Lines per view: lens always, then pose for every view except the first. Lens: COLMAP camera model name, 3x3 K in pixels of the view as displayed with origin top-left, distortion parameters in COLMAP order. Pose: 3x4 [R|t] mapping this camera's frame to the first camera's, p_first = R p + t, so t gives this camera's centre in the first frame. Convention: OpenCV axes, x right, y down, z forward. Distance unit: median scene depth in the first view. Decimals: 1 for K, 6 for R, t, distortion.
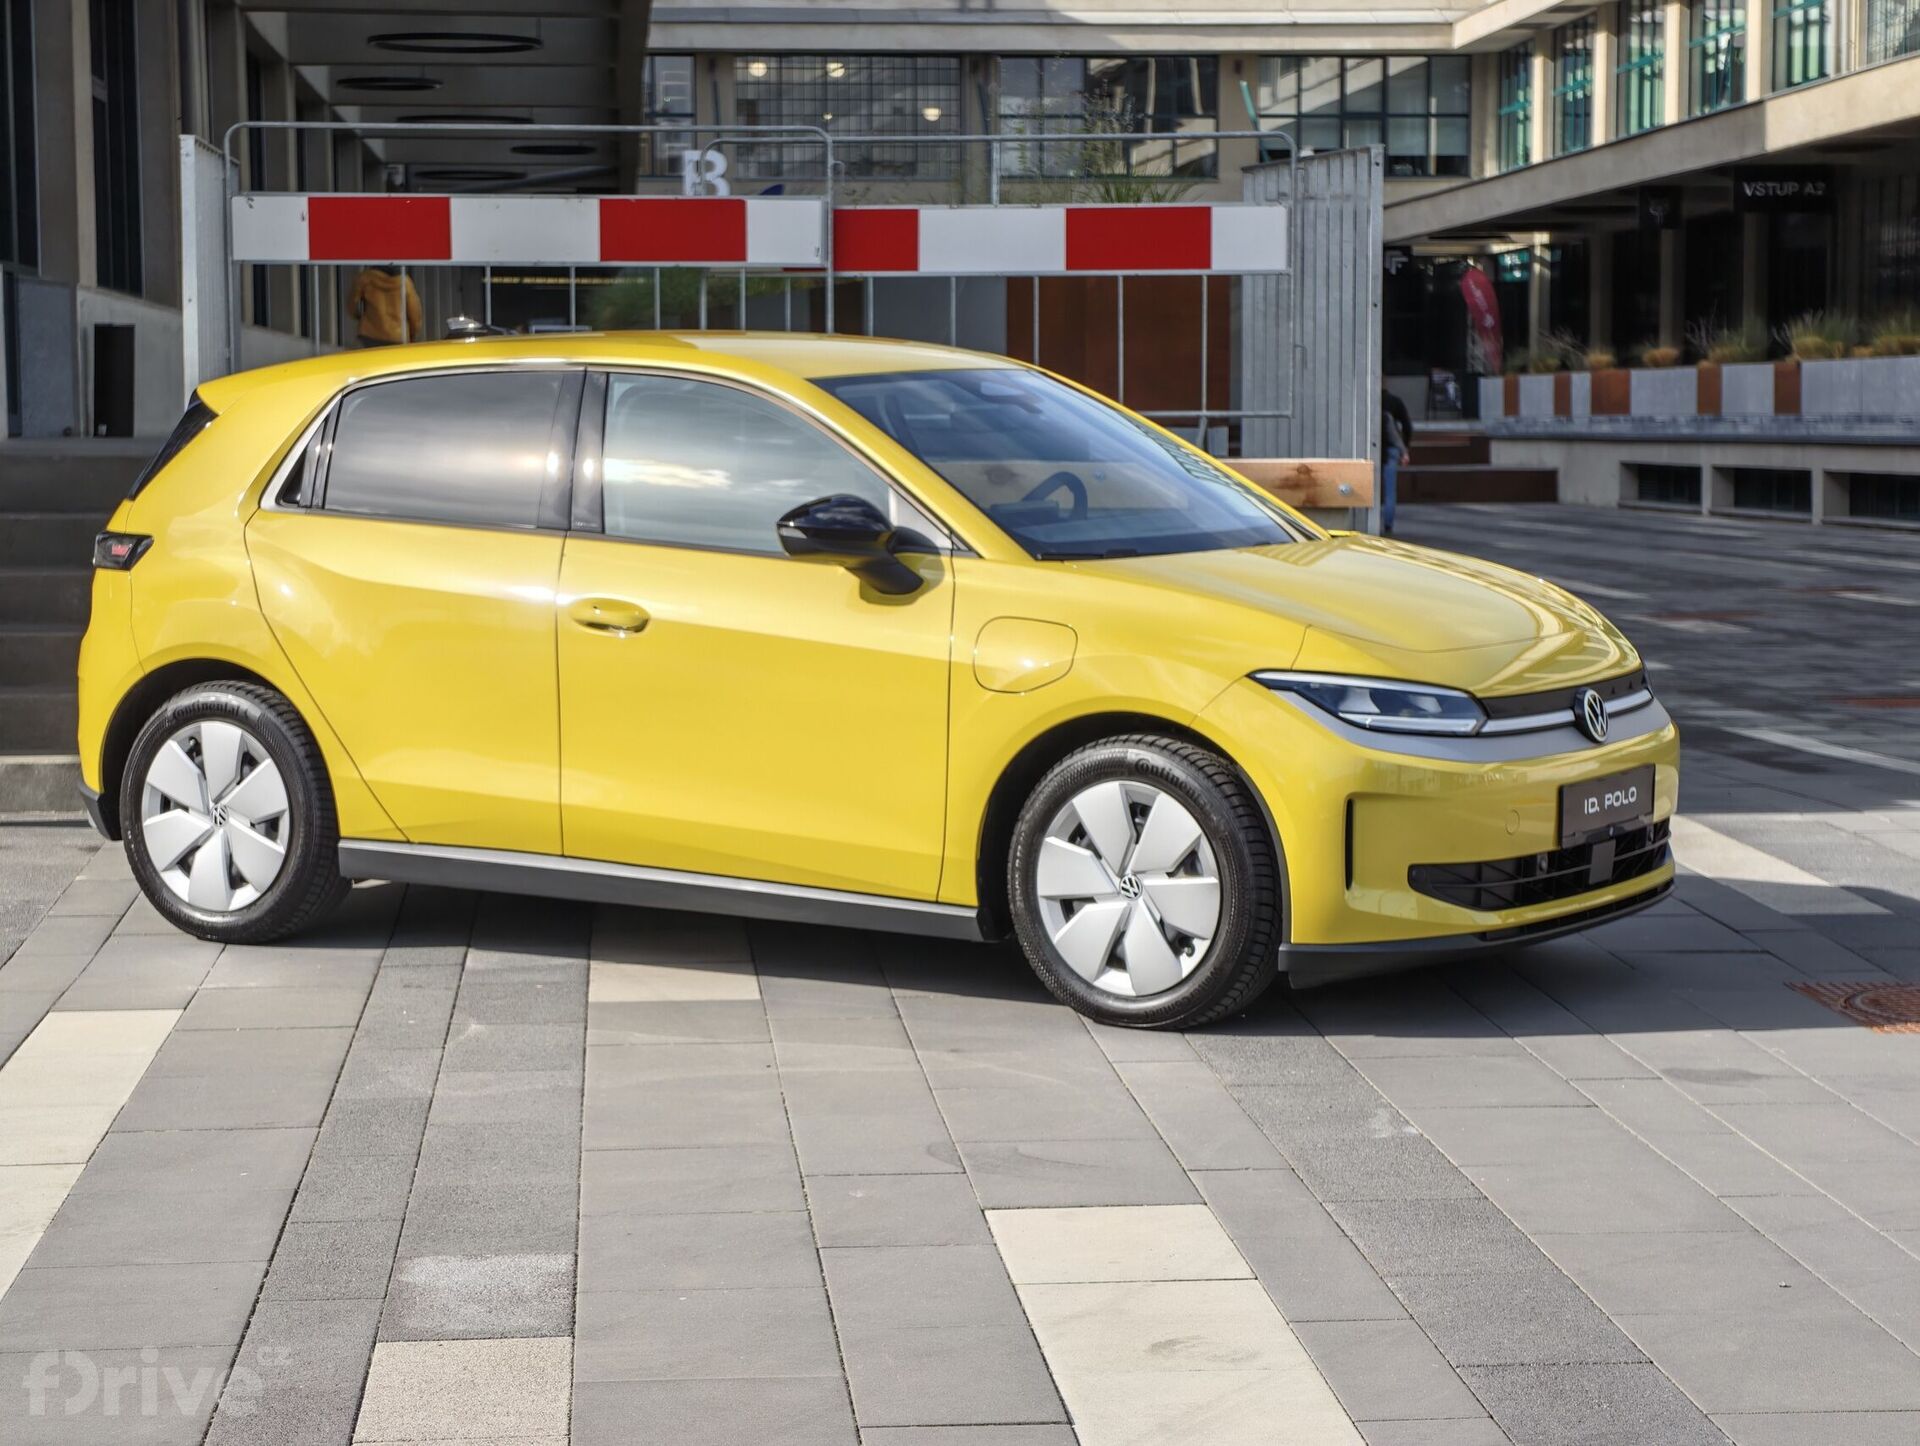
lens RADIAL K [[4317.9, 0, 960.0], [0, 4317.9, 723.0], [0, 0, 1]] dist [0.219519, -0.001003]
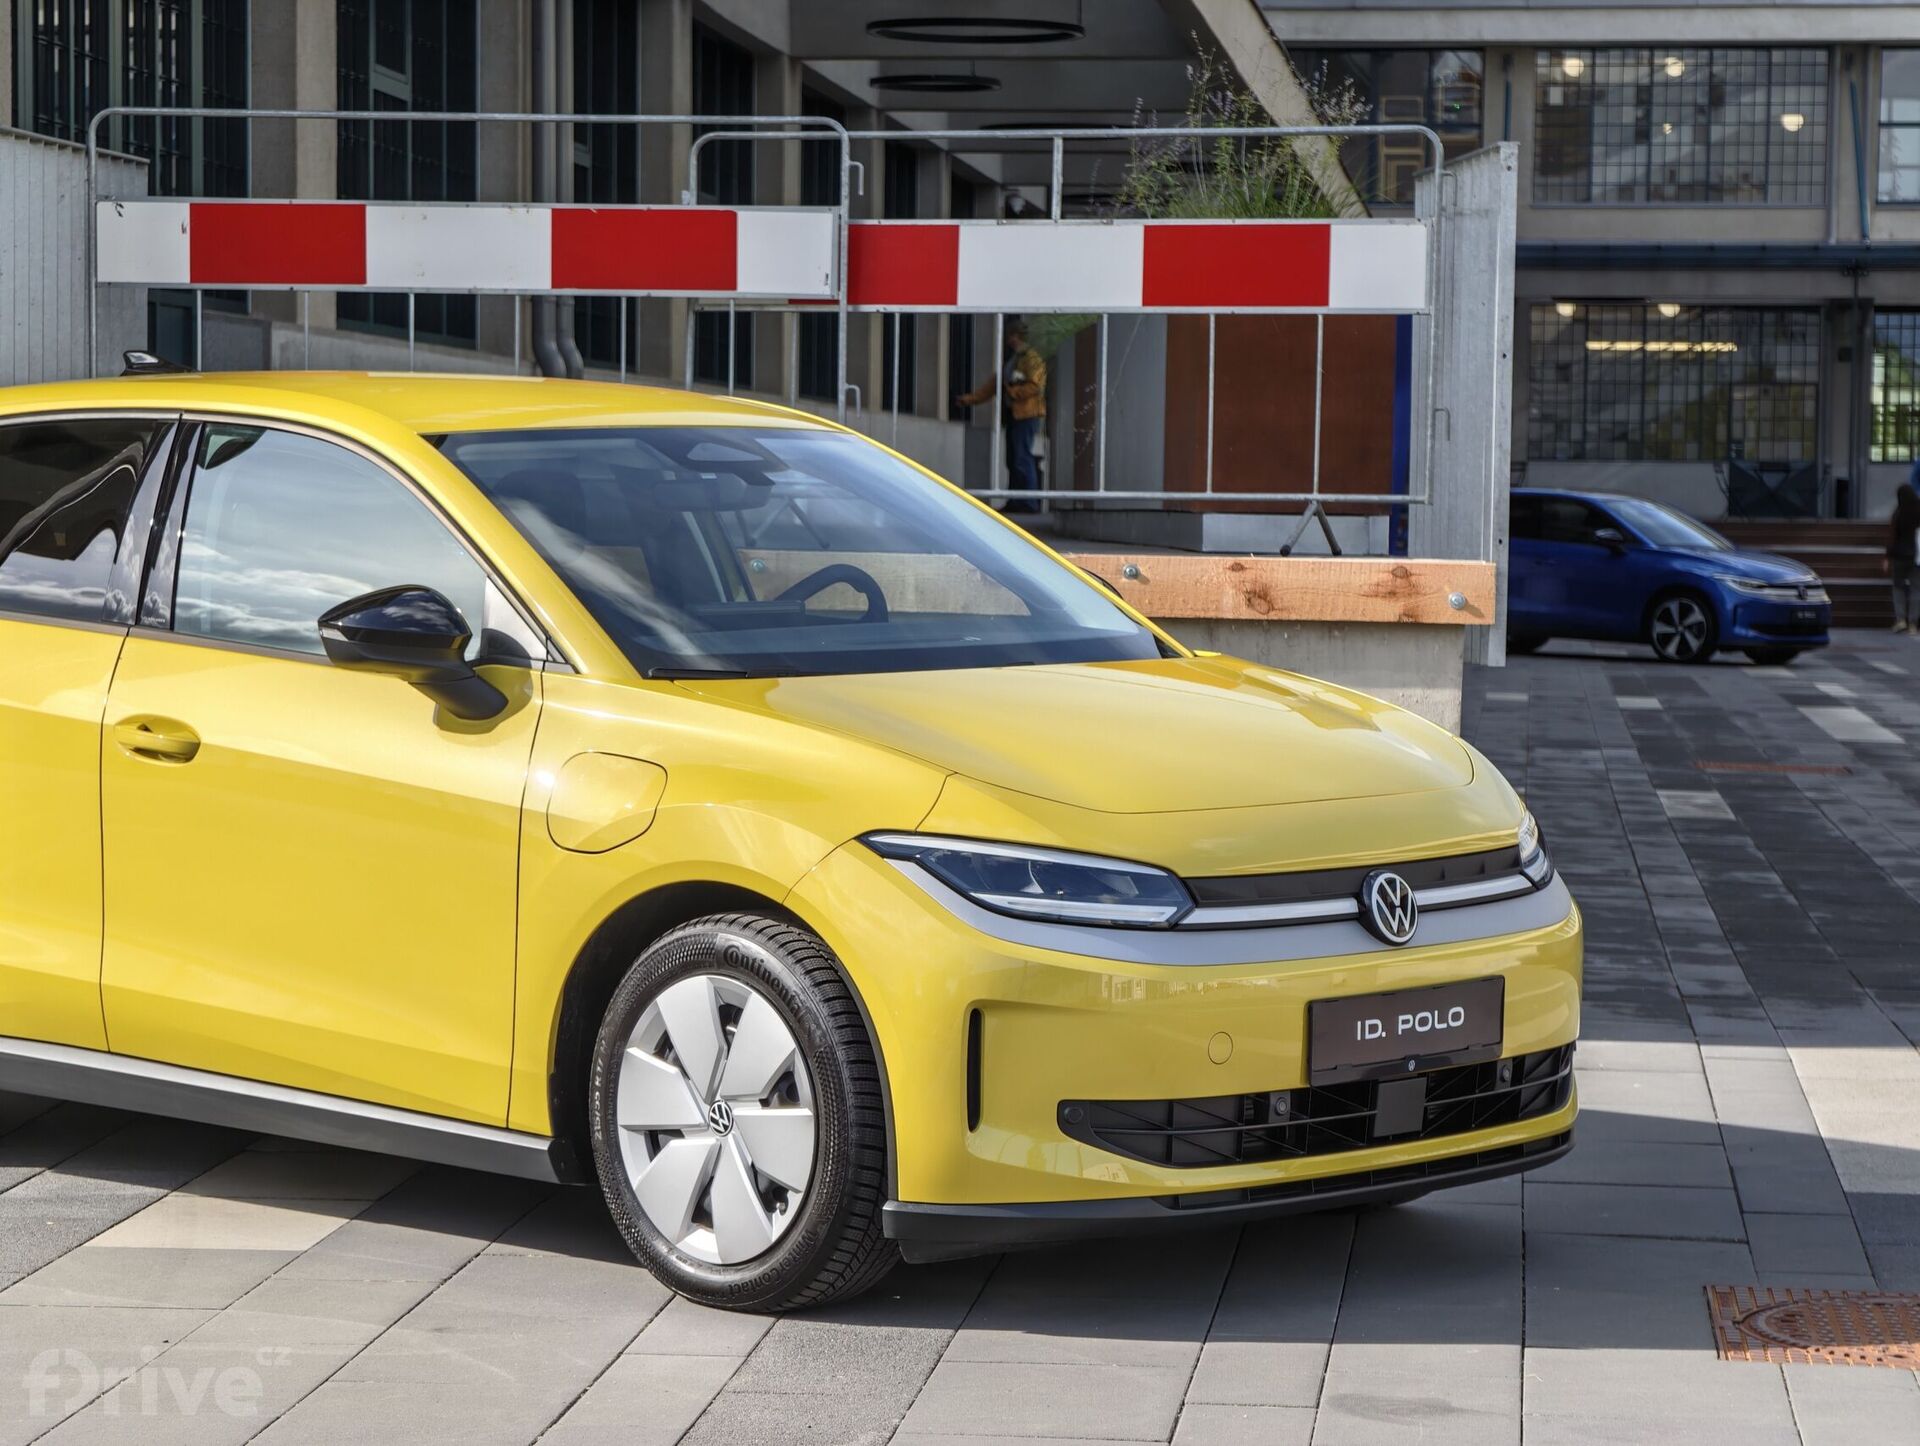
lens RADIAL K [[5453.5, 0, 960.0], [0, 5453.5, 723.0], [0, 0, 1]] dist [0.375303, -1.283273]
pose [[0.983744, 0.024550, -0.177893, 0.238688], [-0.030129, 0.999133, -0.028729, -0.004070], [0.177033, 0.033622, 0.983630, 0.074165]]
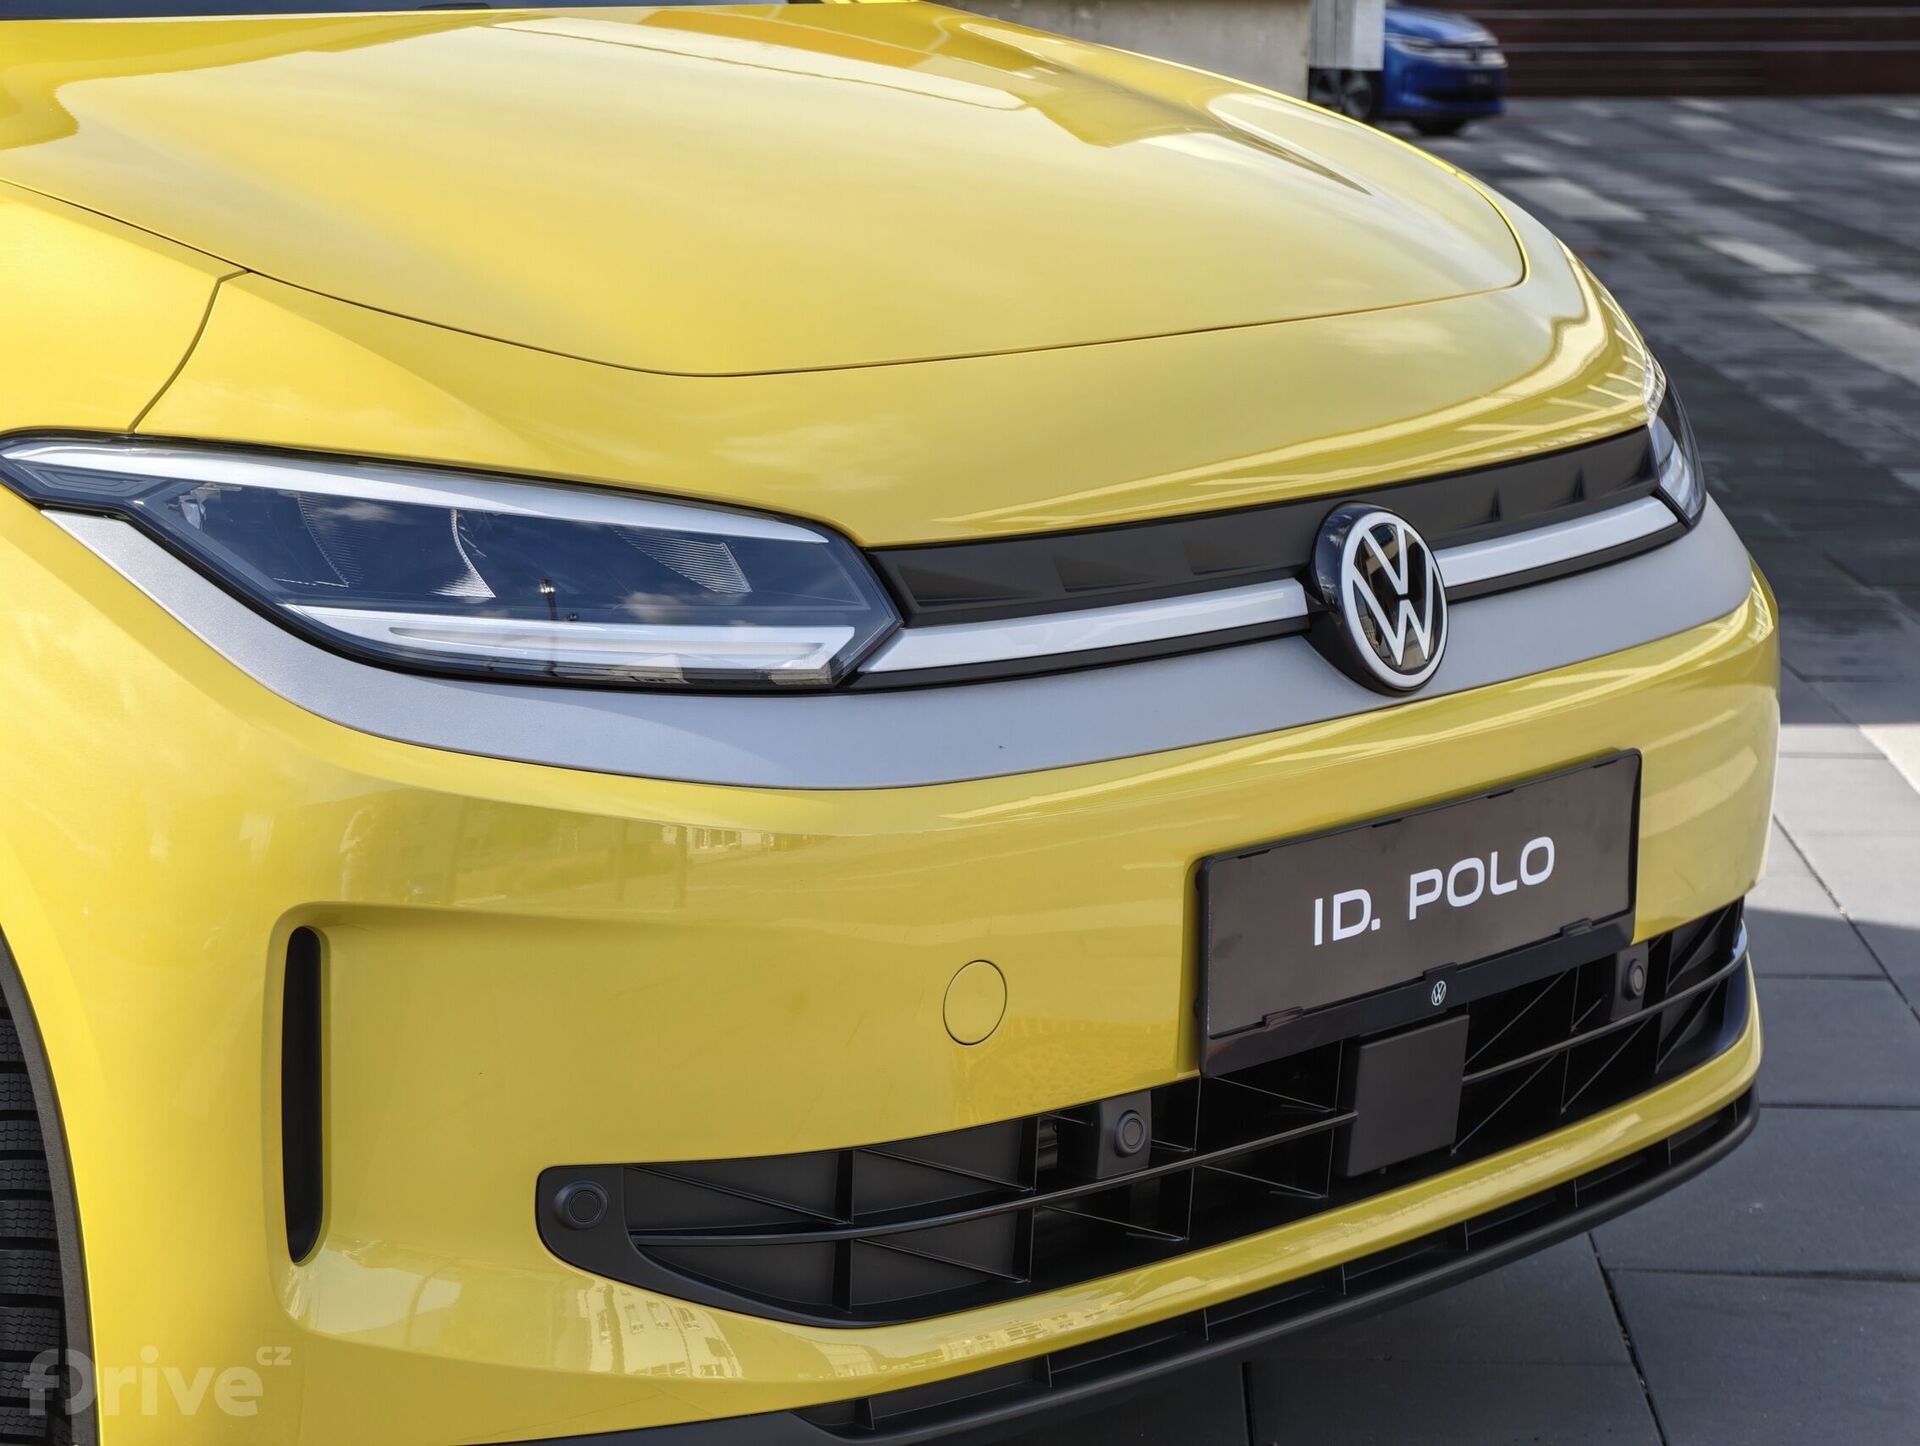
lens RADIAL K [[5453.5, 0, 960.0], [0, 5453.5, 723.0], [0, 0, 1]] dist [0.375303, -1.283273]
pose [[0.994471, 0.021548, -0.102777, 0.155836], [-0.015306, 0.998012, 0.061142, -0.015390], [0.103890, -0.059231, 0.992823, 0.632516]]
